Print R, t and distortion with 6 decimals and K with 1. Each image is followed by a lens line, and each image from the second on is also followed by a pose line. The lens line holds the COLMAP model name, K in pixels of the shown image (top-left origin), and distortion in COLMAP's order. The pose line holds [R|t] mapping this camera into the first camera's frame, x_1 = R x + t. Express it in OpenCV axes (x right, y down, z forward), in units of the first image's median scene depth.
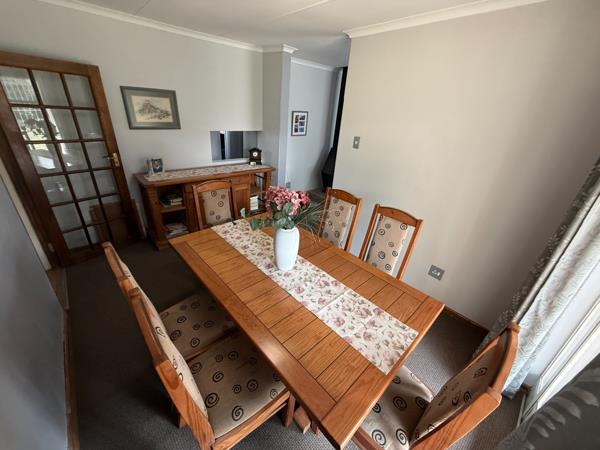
lens RADIAL K [[239.5, 0, 300.0], [0, 239.5, 225.0], [0, 0, 1]] dist [-0.000557, -0.000258]
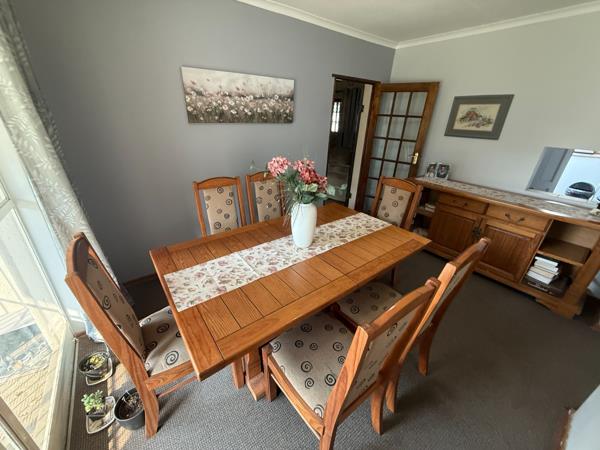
lens RADIAL K [[239.5, 0, 300.0], [0, 239.5, 225.0], [0, 0, 1]] dist [-0.000557, -0.000258]
pose [[-0.097209, 0.355023, -0.929790, 0.620822], [-0.469111, 0.807586, 0.357407, -0.182152], [0.877773, 0.470918, 0.088041, 0.620850]]
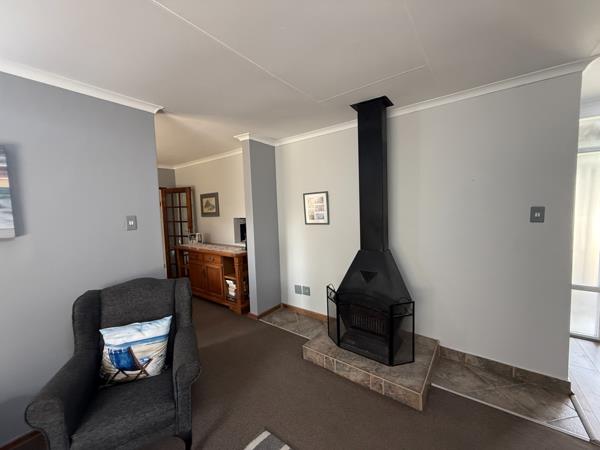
lens RADIAL K [[239.5, 0, 300.0], [0, 239.5, 225.0], [0, 0, 1]] dist [-0.000557, -0.000258]
pose [[0.184532, 0.008084, -0.982793, 1.318797], [-0.380142, 0.922726, -0.063786, -0.603916], [0.906333, 0.385371, 0.173346, 1.636396]]
